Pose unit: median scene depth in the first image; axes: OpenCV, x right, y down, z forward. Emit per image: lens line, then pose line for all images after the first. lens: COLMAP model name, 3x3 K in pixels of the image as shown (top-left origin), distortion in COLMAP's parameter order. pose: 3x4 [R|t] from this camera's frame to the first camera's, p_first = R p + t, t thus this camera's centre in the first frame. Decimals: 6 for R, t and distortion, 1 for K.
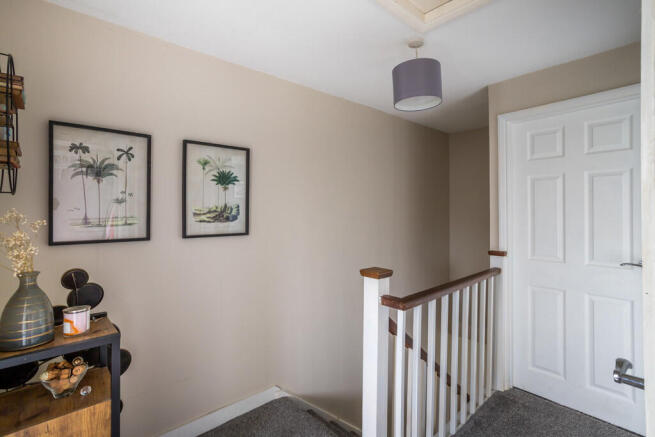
lens RADIAL K [[317.1, 0, 325.8], [0, 317.1, 212.2], [0, 0, 1]] dist [-0.004362, -0.000003]
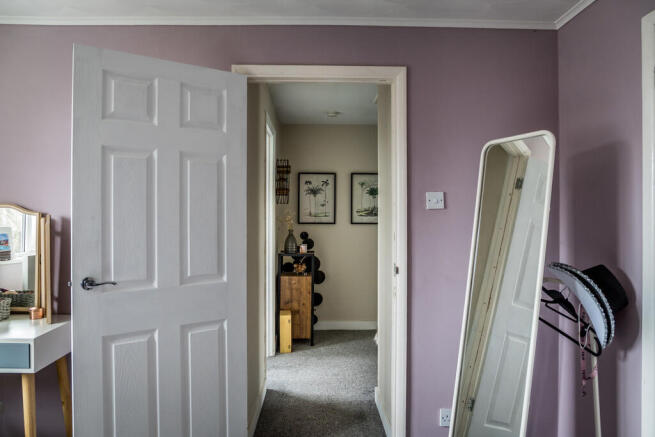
lens RADIAL K [[456.5, 0, 327.2], [0, 456.5, 216.2], [0, 0, 1]] dist [0.000194, 0.000002]
pose [[0.768068, 0.018078, -0.640114, 1.363753], [-0.009922, 0.999817, 0.016331, -0.010245], [0.640292, -0.006192, 0.768107, -1.372752]]
